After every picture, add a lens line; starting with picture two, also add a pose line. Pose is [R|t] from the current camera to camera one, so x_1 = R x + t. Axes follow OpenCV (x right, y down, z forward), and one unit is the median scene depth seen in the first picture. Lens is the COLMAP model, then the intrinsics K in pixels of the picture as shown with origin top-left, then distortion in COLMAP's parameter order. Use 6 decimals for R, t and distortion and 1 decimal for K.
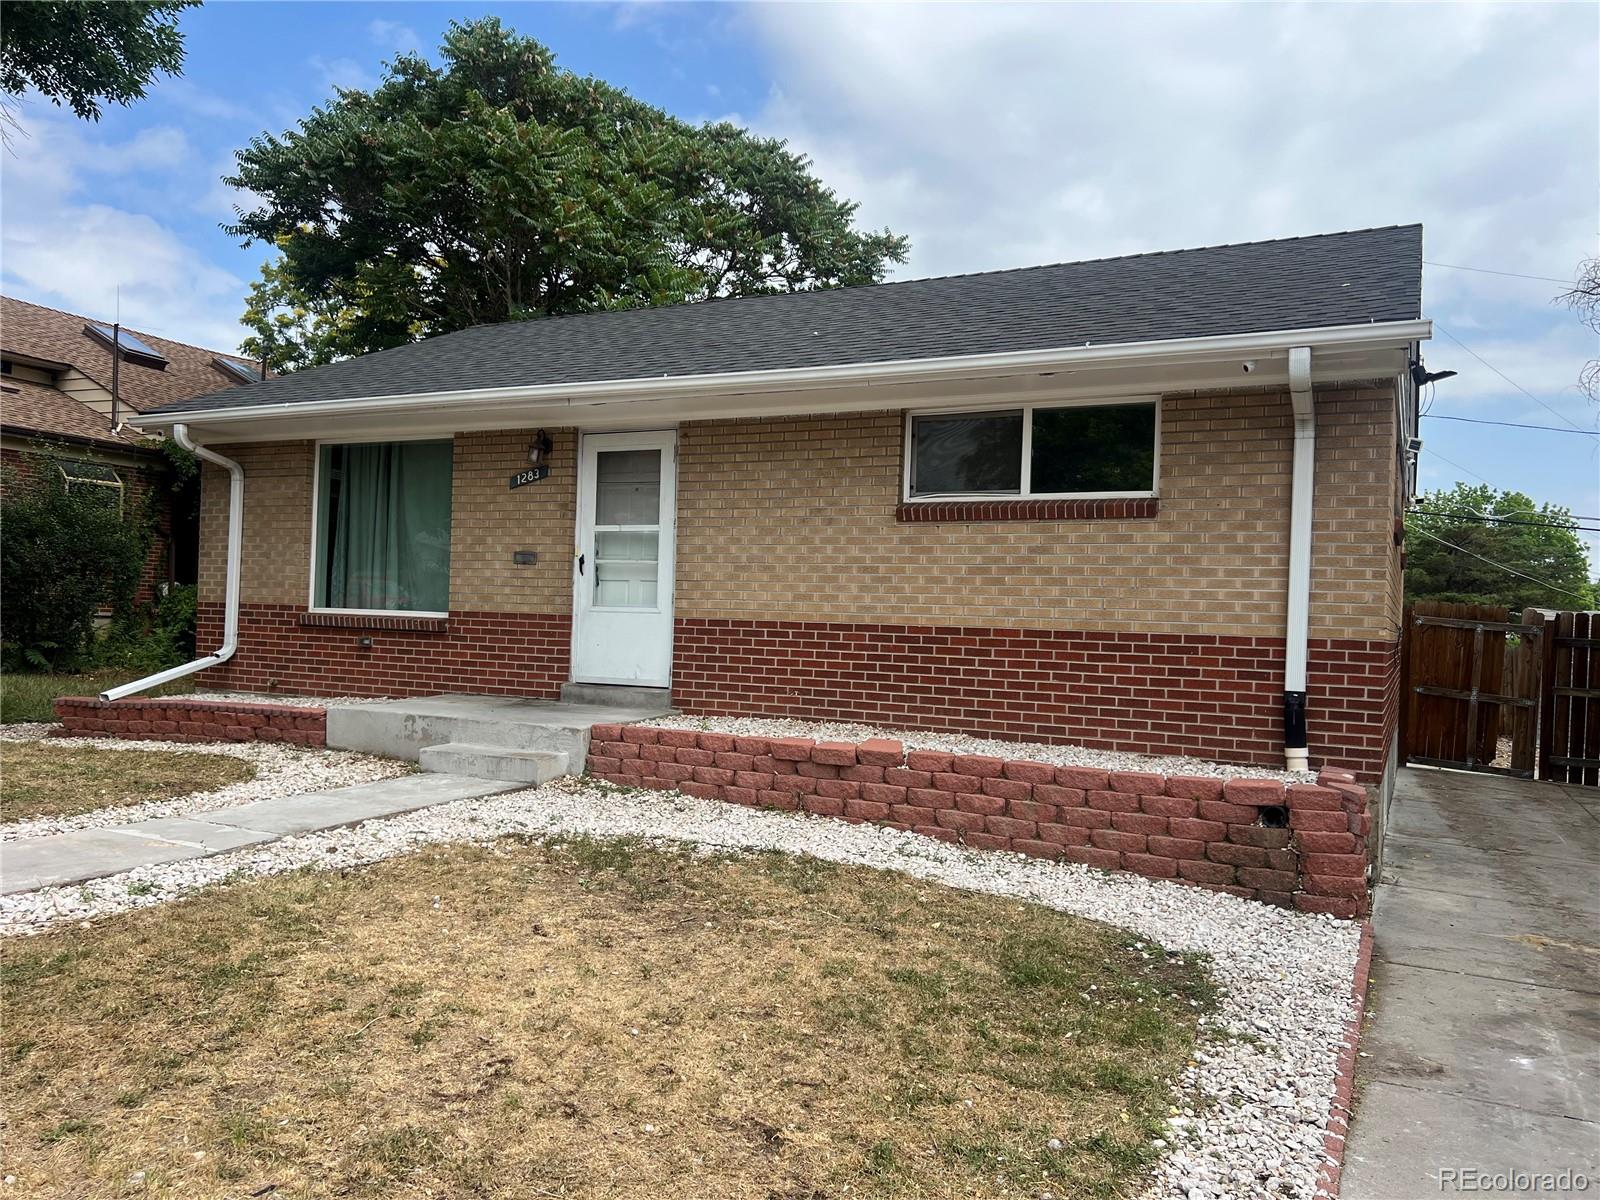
lens RADIAL K [[1203.6, 0, 802.2], [0, 1203.6, 605.0], [0, 0, 1]] dist [0.072409, -0.094464]
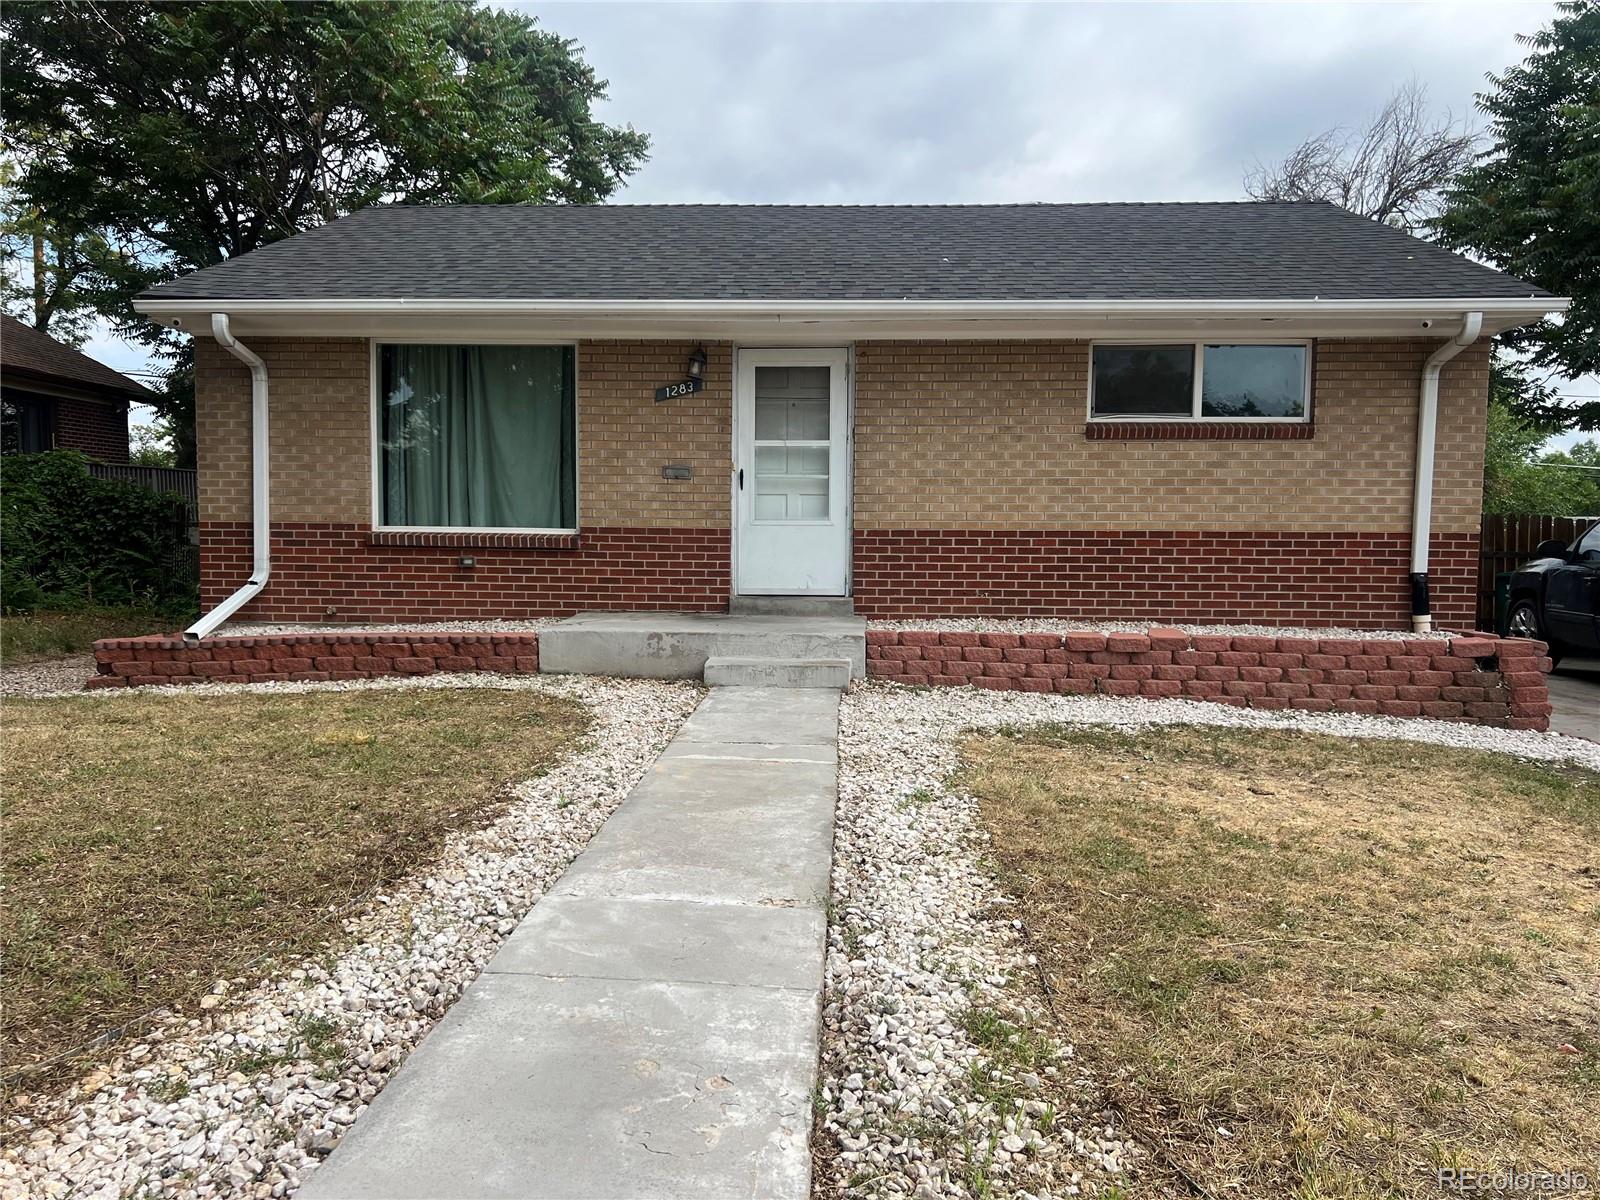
lens RADIAL K [[1203.6, 0, 802.2], [0, 1203.6, 605.0], [0, 0, 1]] dist [0.072409, -0.094464]
pose [[0.911893, -0.048980, 0.407496, -0.645092], [0.015788, 0.996305, 0.084424, -0.014334], [-0.410125, -0.070553, 0.909296, 0.057709]]
